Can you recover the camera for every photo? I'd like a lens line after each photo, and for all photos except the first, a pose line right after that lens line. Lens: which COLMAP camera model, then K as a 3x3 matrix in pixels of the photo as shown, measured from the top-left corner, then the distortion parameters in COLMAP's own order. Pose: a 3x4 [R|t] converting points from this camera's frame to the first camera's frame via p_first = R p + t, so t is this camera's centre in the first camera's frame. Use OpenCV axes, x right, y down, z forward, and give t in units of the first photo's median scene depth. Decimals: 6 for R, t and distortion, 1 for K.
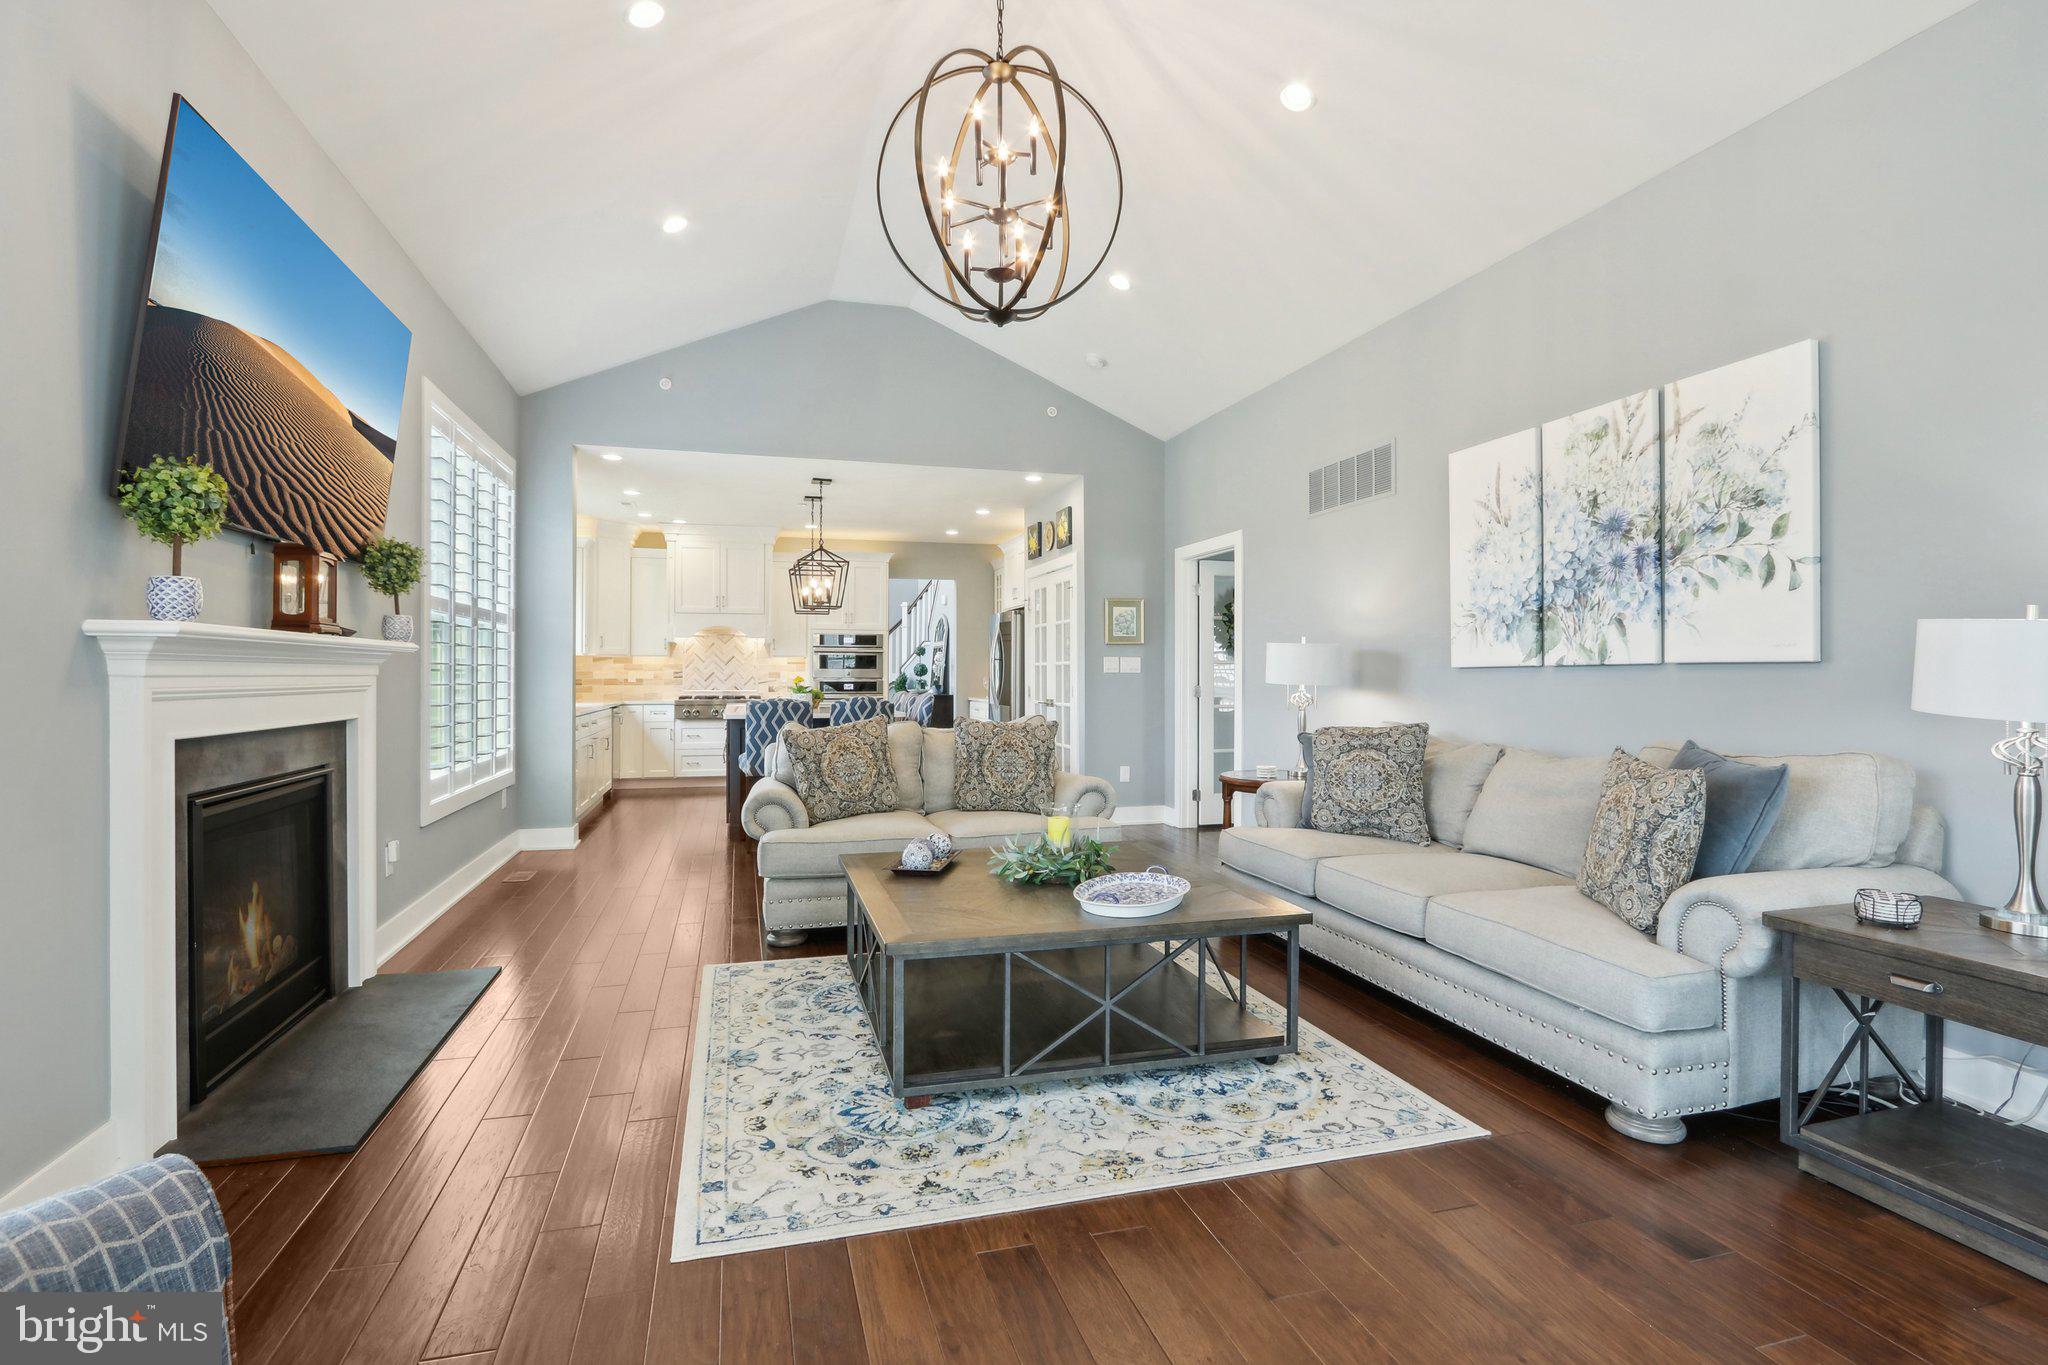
lens RADIAL K [[970.0, 0, 1012.4], [0, 970.0, 673.5], [0, 0, 1]] dist [-0.015095, 0.001696]
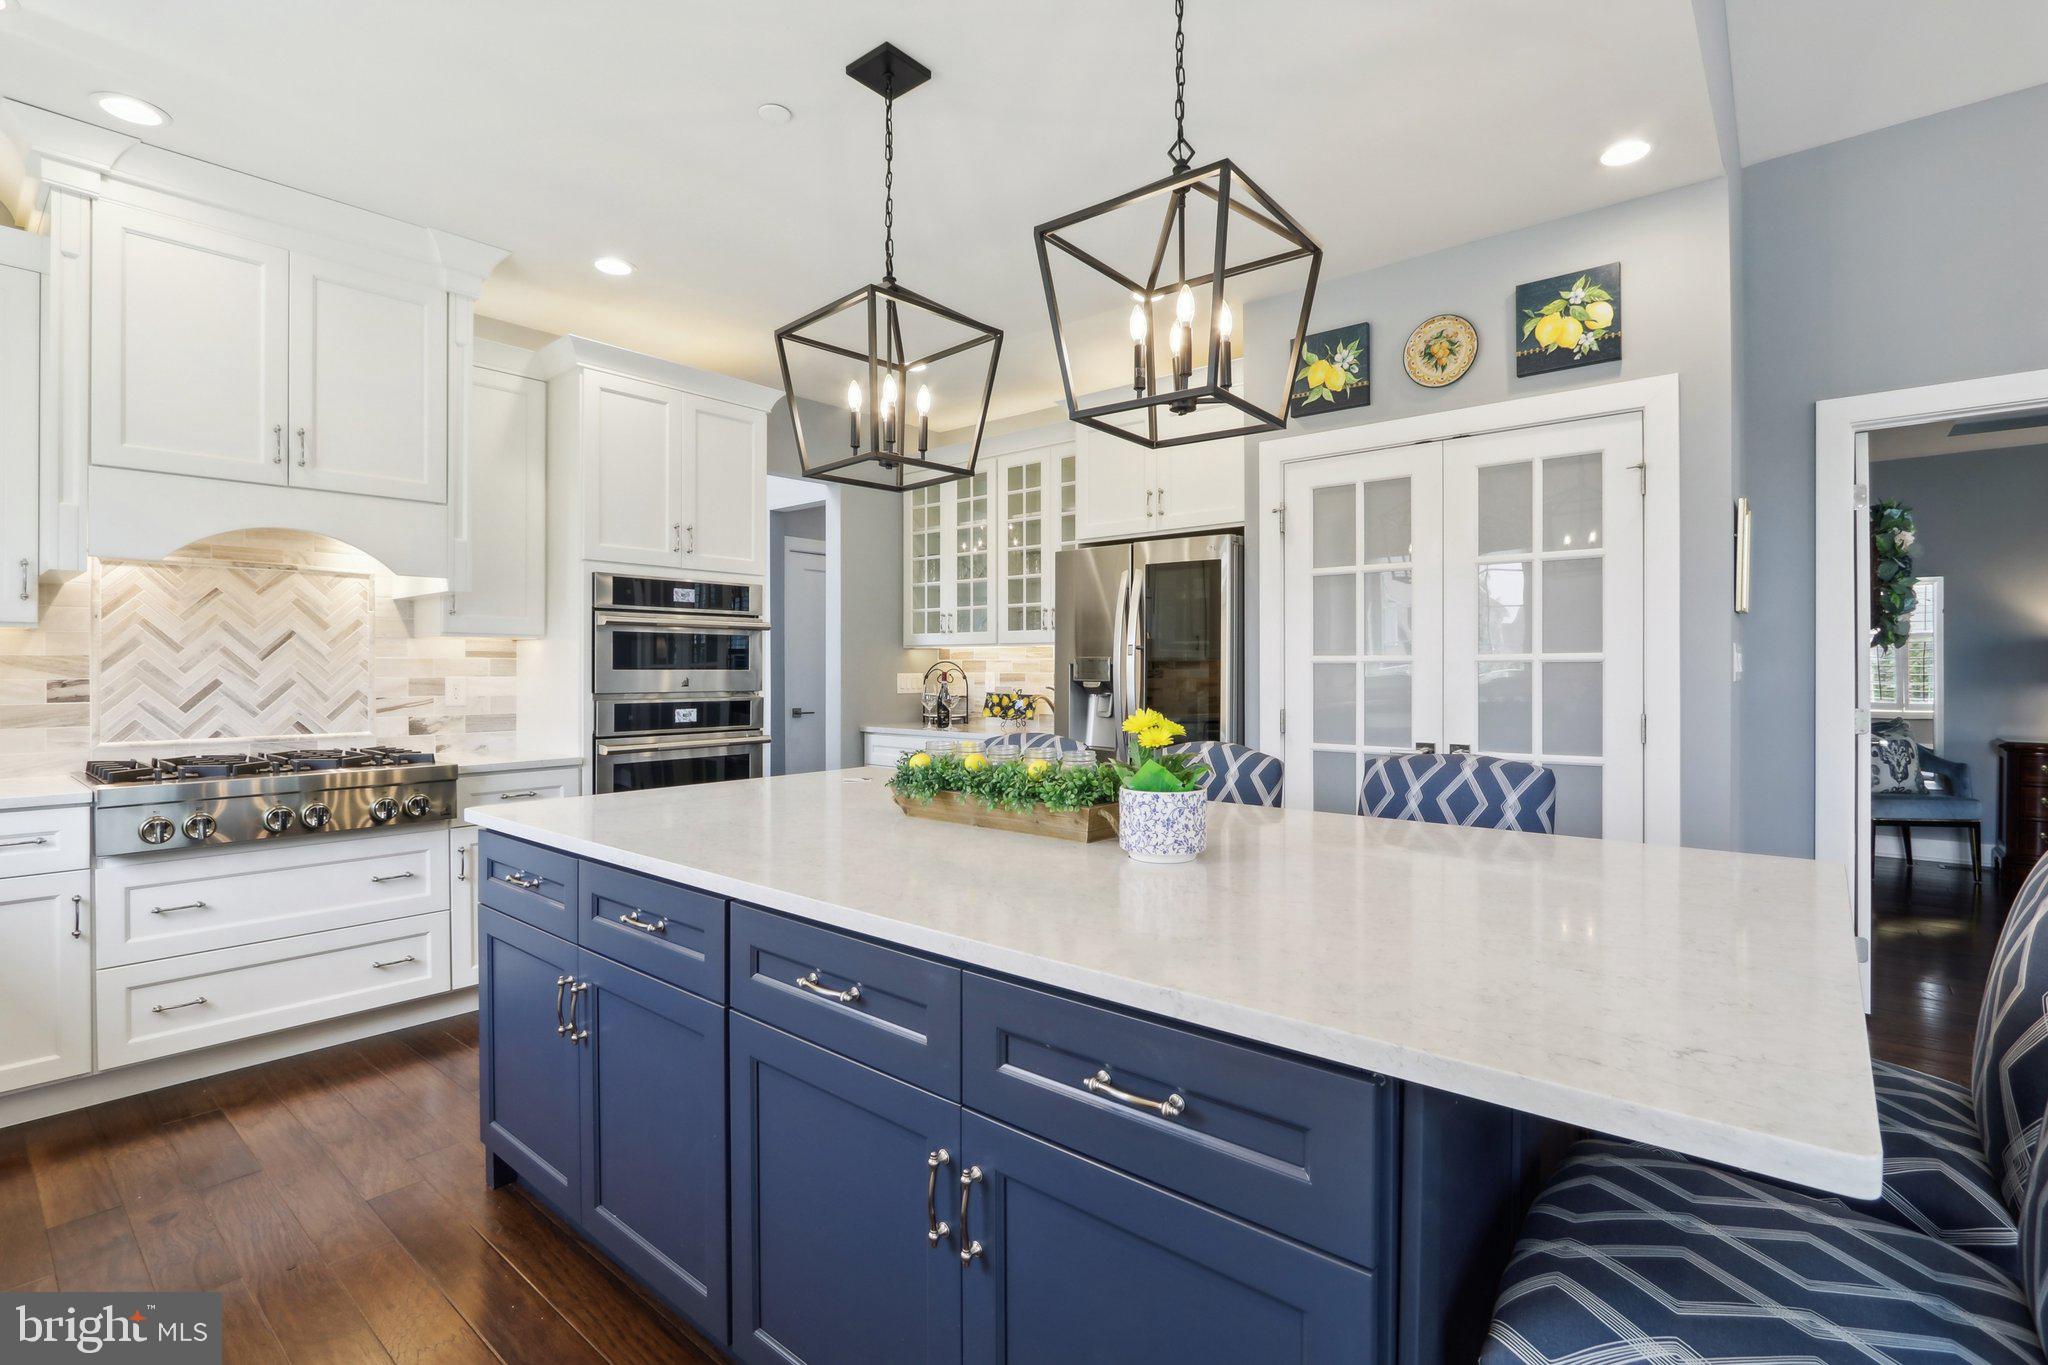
lens RADIAL K [[970.0, 0, 1049.6], [0, 970.0, 669.9], [0, 0, 1]] dist [-0.015095, 0.001696]
pose [[0.828342, -0.002956, 0.560215, -0.748545], [0.002149, 0.999995, 0.002099, -0.014378], [-0.560218, -0.000535, 0.828345, 1.706225]]
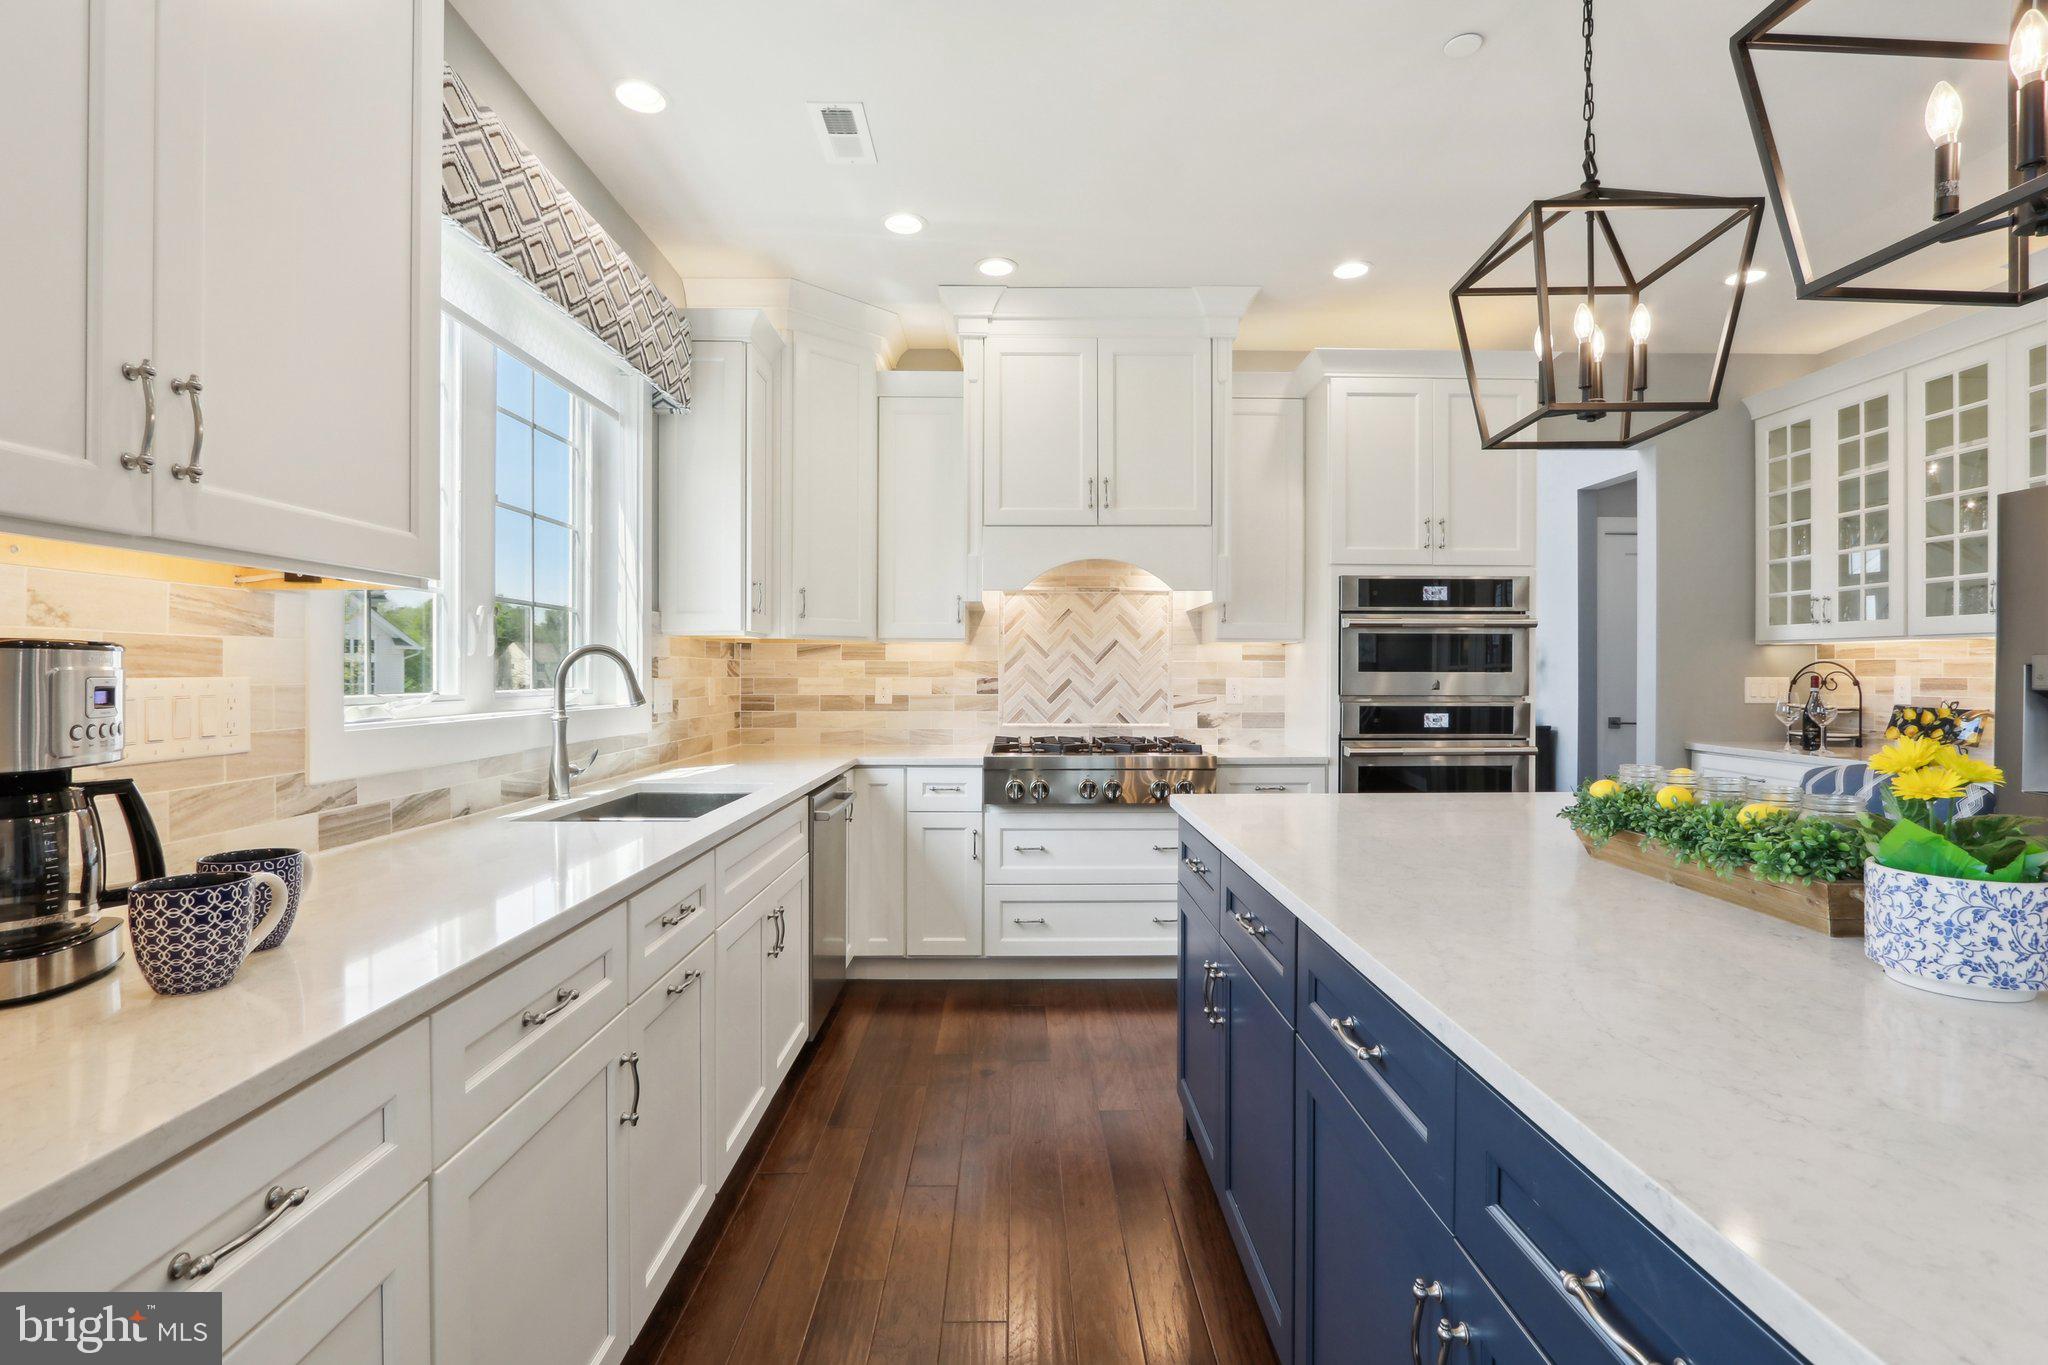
lens RADIAL K [[970.0, 0, 1014.7], [0, 970.0, 673.7], [0, 0, 1]] dist [-0.015095, 0.001696]
pose [[0.962213, -0.000852, -0.272295, -0.630729], [0.001460, 0.999997, 0.002030, -0.013906], [0.272293, -0.002351, 0.962212, 1.722058]]
